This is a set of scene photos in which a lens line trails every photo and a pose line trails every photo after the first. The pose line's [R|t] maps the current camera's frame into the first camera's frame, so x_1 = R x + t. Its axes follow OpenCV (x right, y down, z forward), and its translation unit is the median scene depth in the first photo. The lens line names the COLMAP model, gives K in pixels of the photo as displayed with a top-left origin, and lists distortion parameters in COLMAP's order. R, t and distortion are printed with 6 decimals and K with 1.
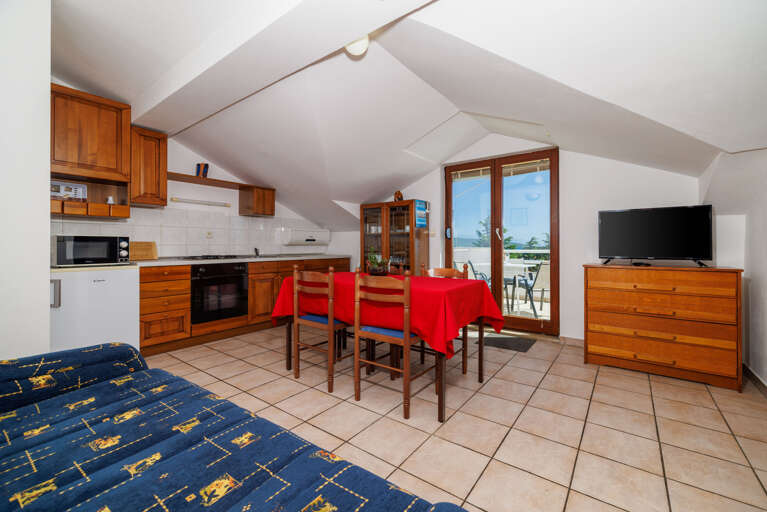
lens RADIAL K [[332.2, 0, 385.1], [0, 332.2, 249.4], [0, 0, 1]] dist [0.000429, 0.000018]
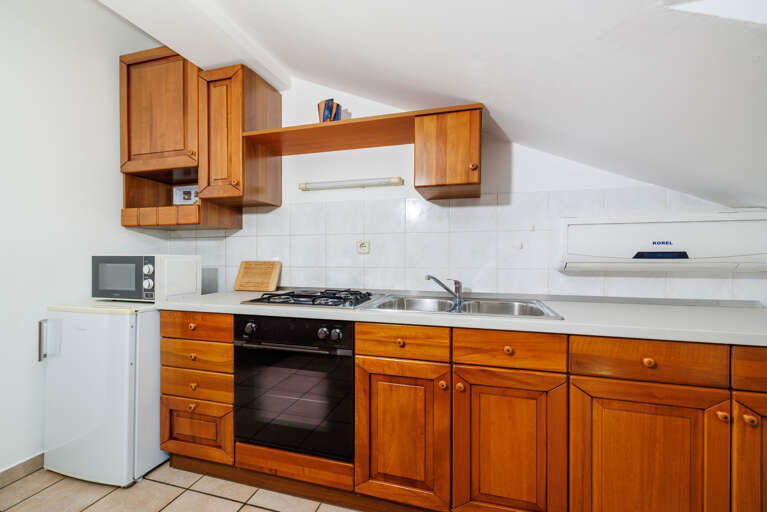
lens RADIAL K [[332.2, 0, 386.4], [0, 332.2, 258.7], [0, 0, 1]] dist [0.000429, 0.000018]
pose [[0.359969, 0.012625, -0.932879, -0.068494], [-0.010150, 0.999902, 0.009616, -0.036836], [0.932909, 0.006007, 0.360062, 1.008777]]
